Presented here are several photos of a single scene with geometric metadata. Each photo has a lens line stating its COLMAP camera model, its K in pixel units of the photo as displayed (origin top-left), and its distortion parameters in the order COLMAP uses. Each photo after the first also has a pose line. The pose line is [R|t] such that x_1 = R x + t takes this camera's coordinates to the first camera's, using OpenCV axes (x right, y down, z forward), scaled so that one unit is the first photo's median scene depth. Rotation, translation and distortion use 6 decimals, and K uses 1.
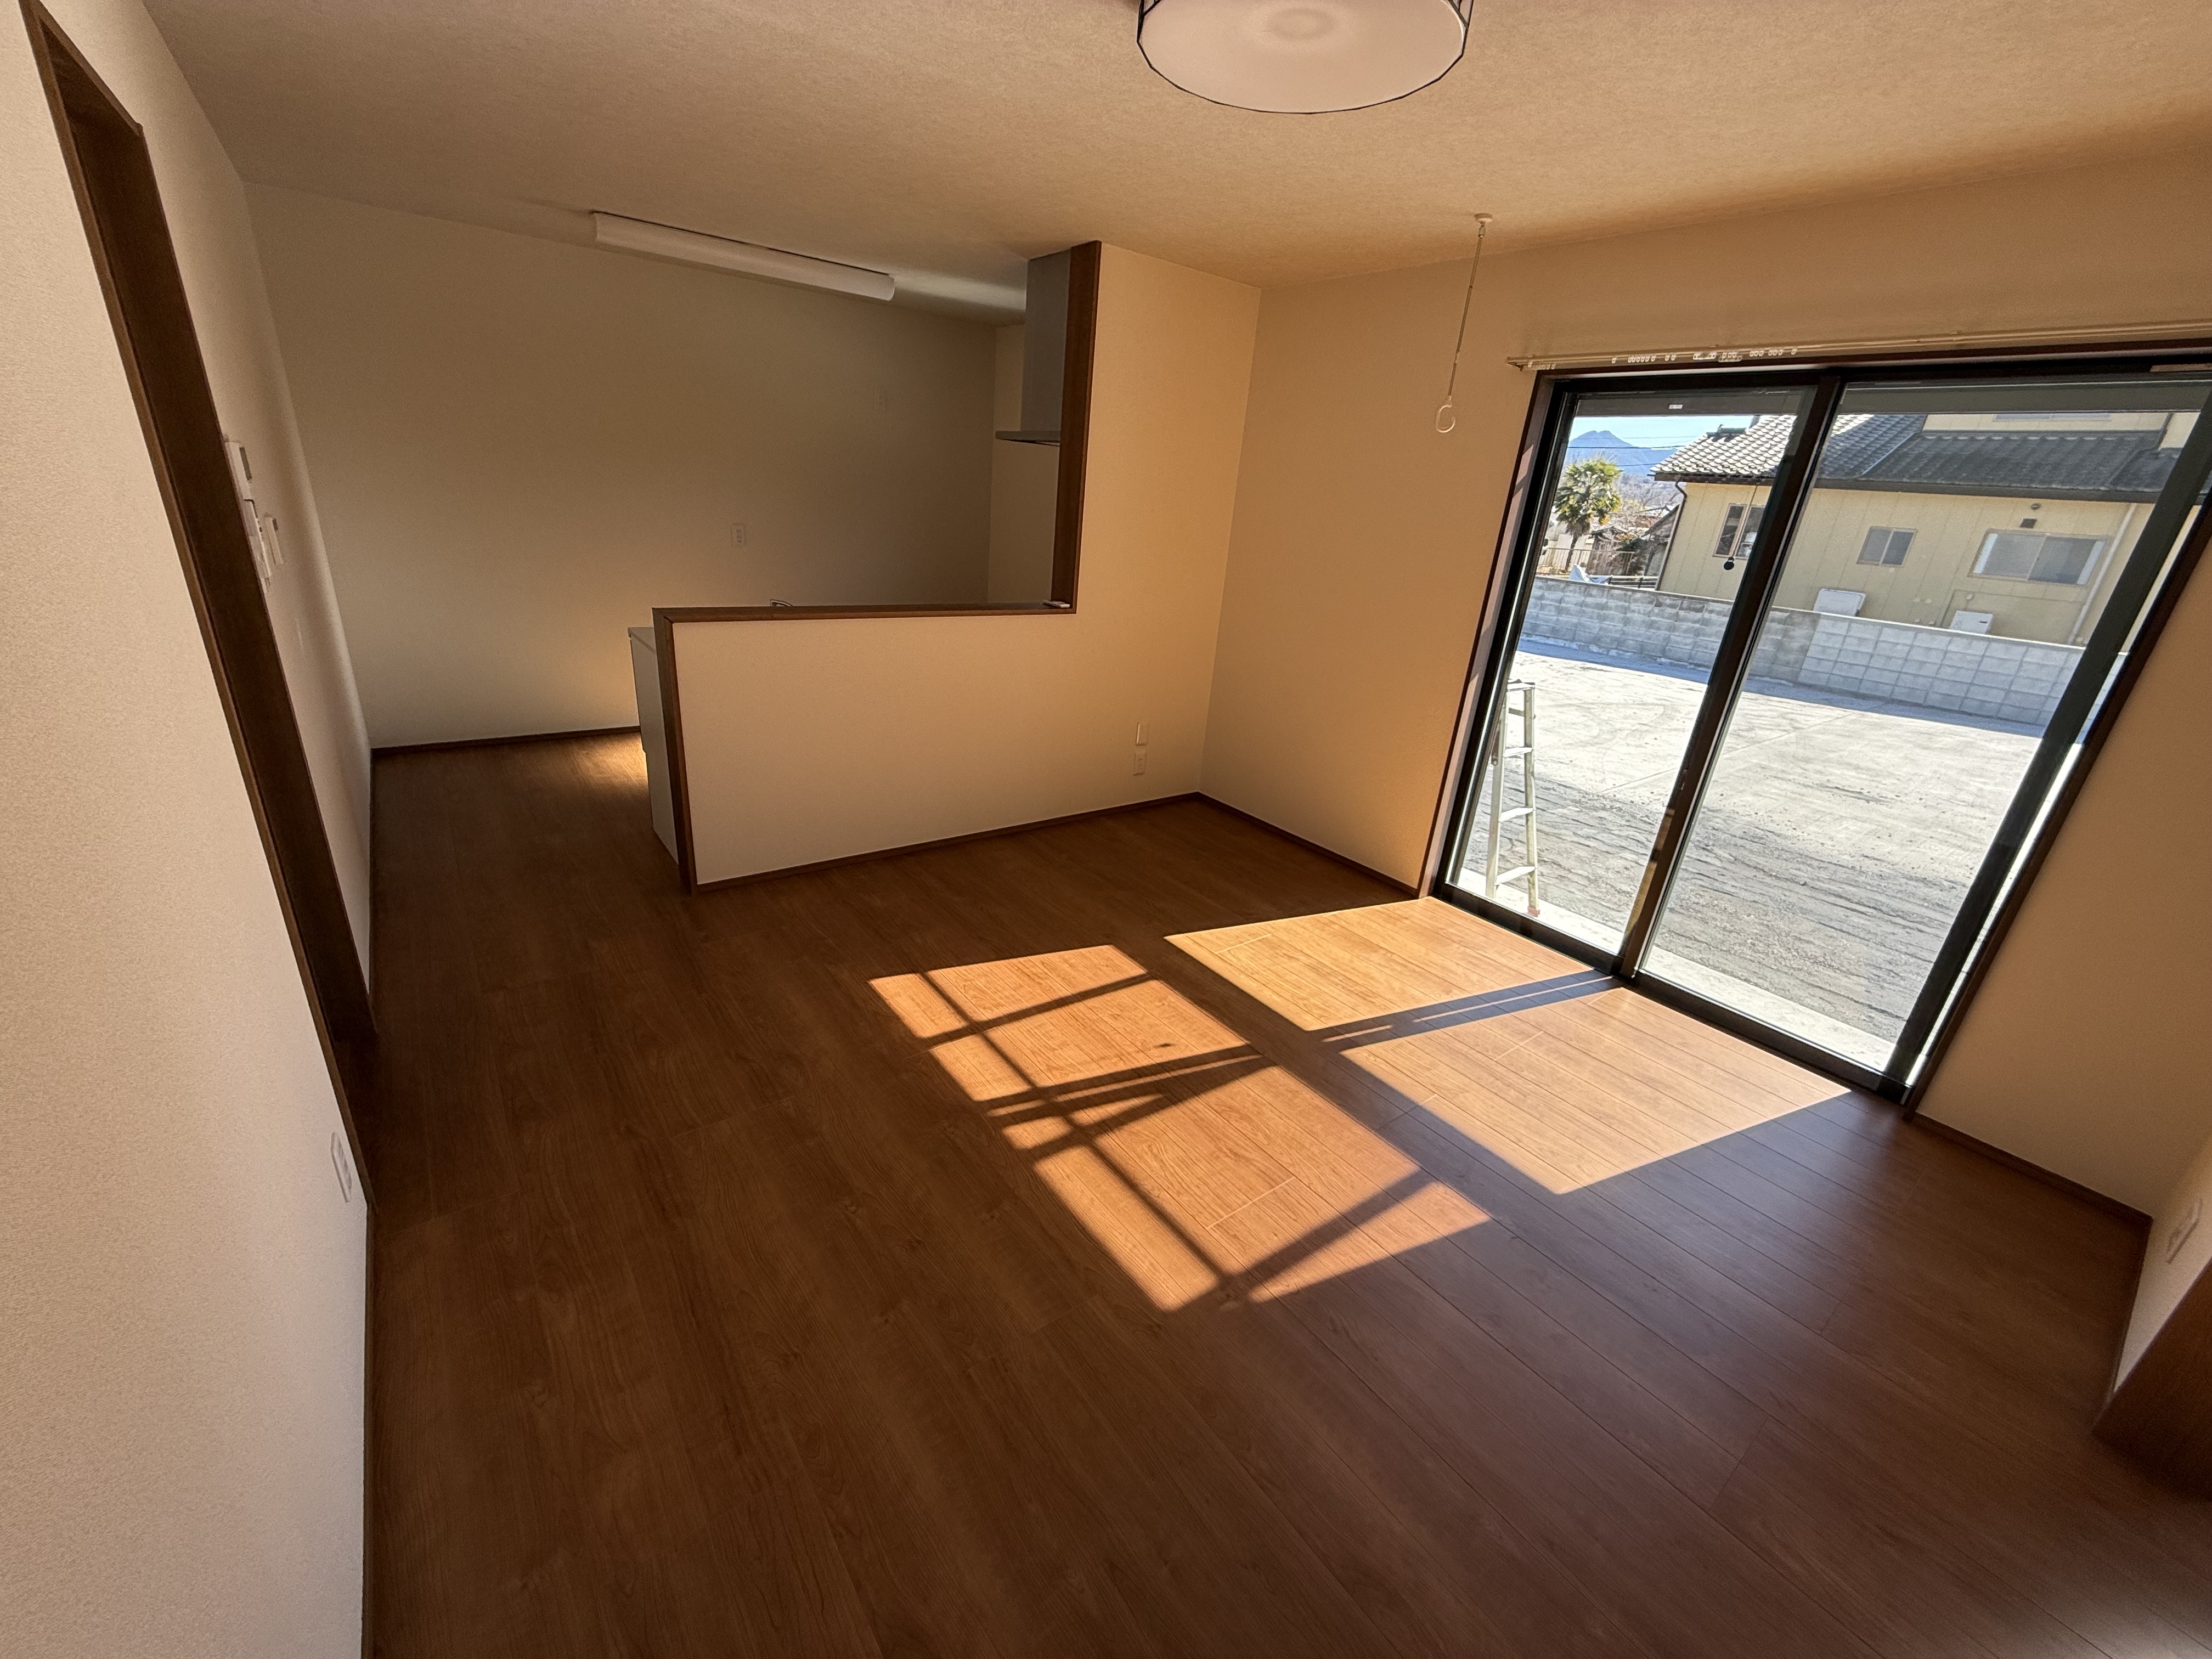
lens RADIAL K [[876.9, 0, 1106.0], [0, 876.9, 829.5], [0, 0, 1]] dist [0.002126, 0.000137]
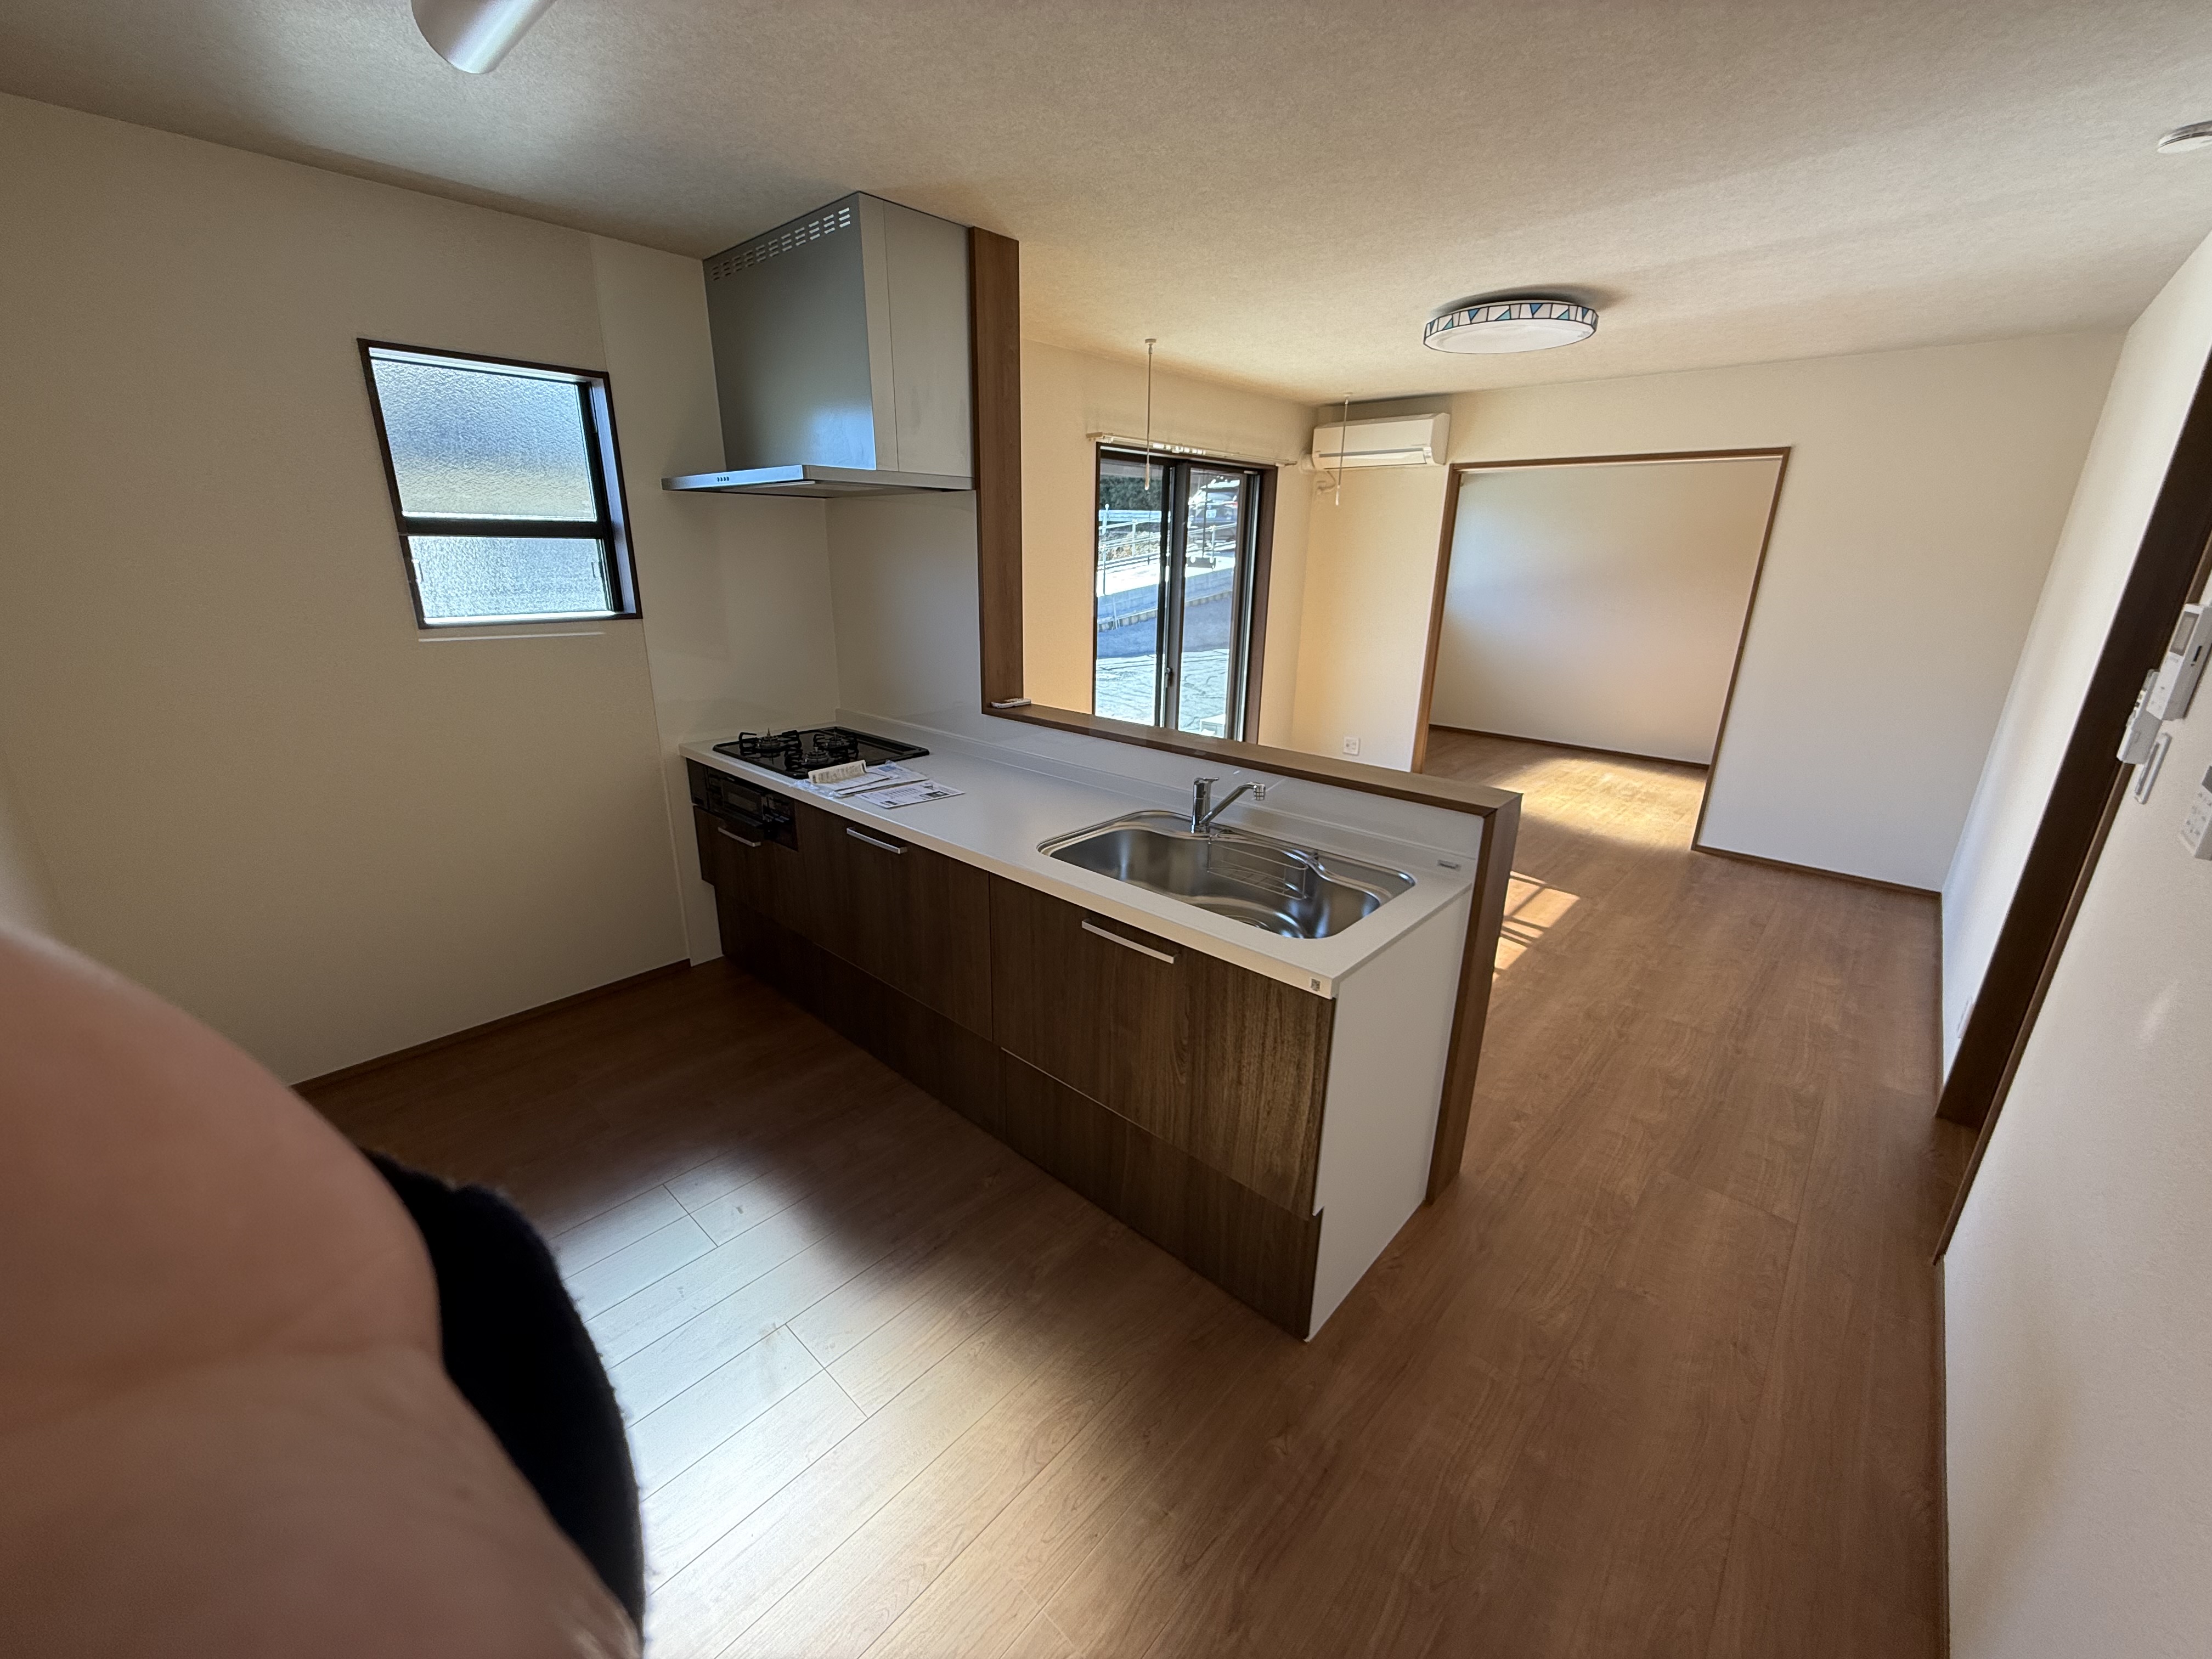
lens RADIAL K [[888.7, 0, 1106.0], [0, 888.7, 829.5], [0, 0, 1]] dist [0.015096, -0.000112]
pose [[-0.190950, -0.372713, 0.908088, -1.151824], [0.331951, 0.846087, 0.417067, -0.654294], [-0.923768, 0.381079, -0.037838, 1.414750]]
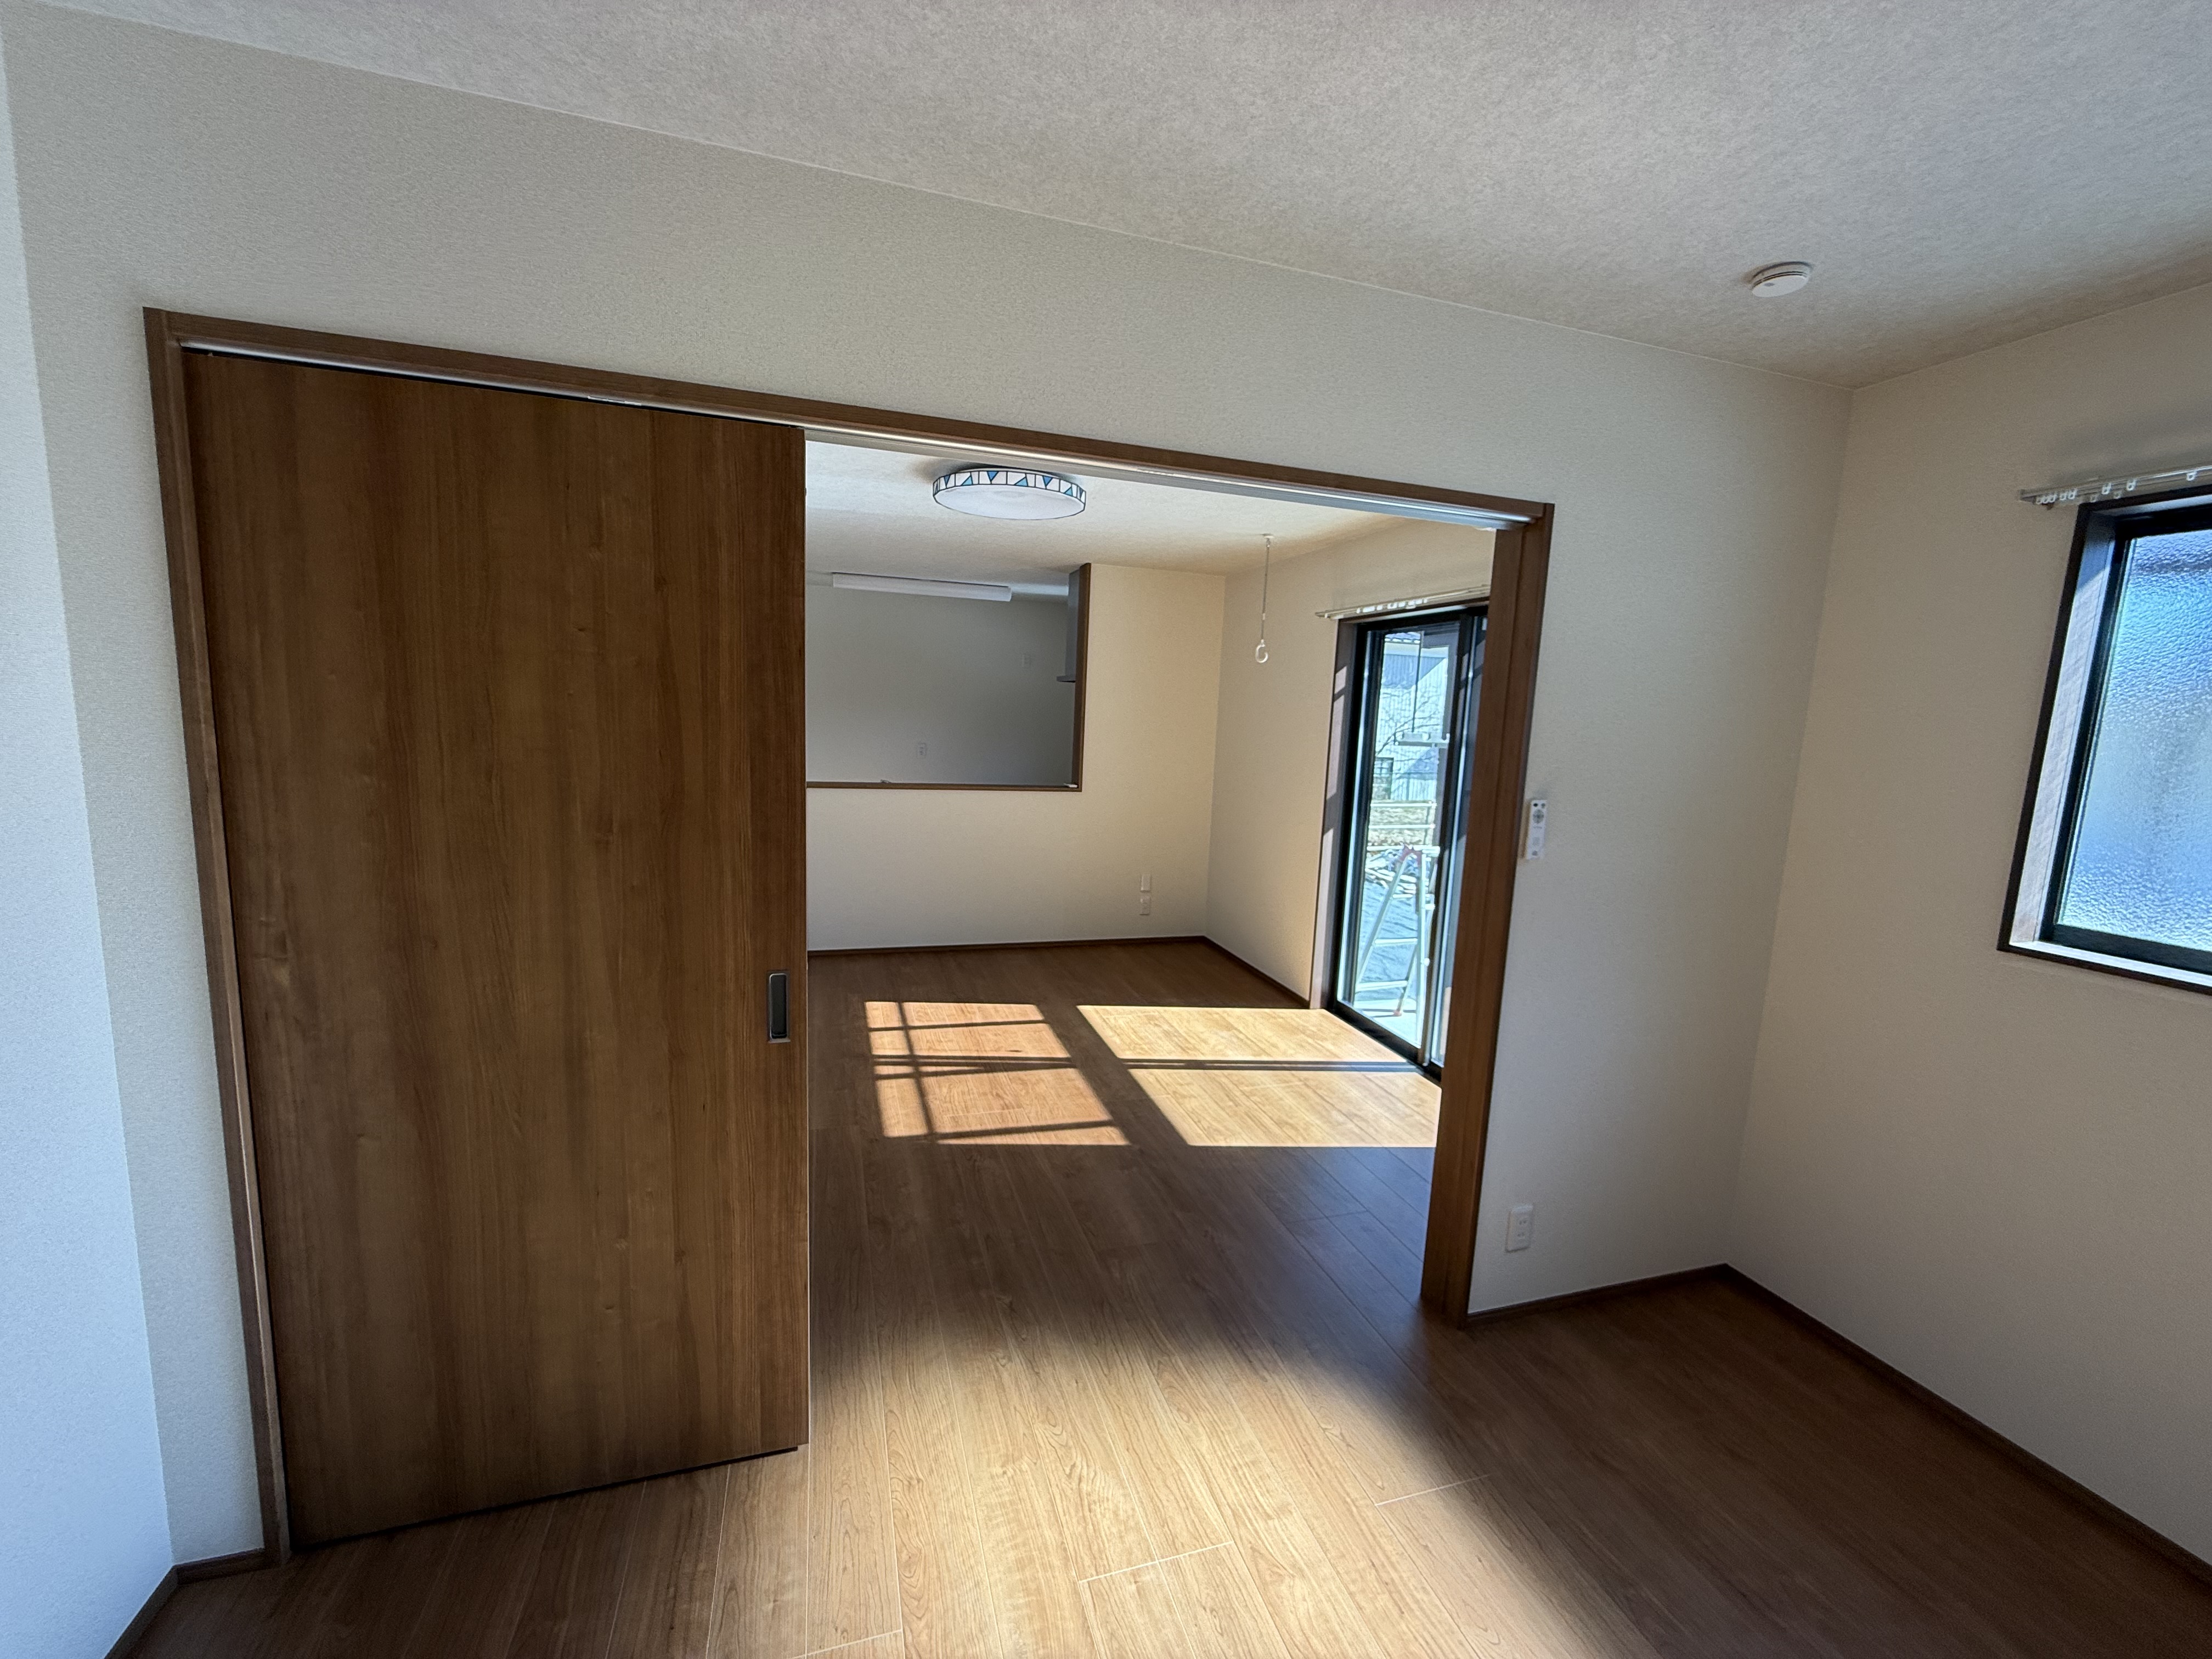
lens RADIAL K [[888.7, 0, 1106.0], [0, 888.7, 829.5], [0, 0, 1]] dist [0.015096, -0.000112]
pose [[0.941352, 0.009735, -0.337287, 0.699917], [-0.096634, 0.965493, -0.241836, 0.226764], [0.323294, 0.260246, 0.909809, -0.411127]]
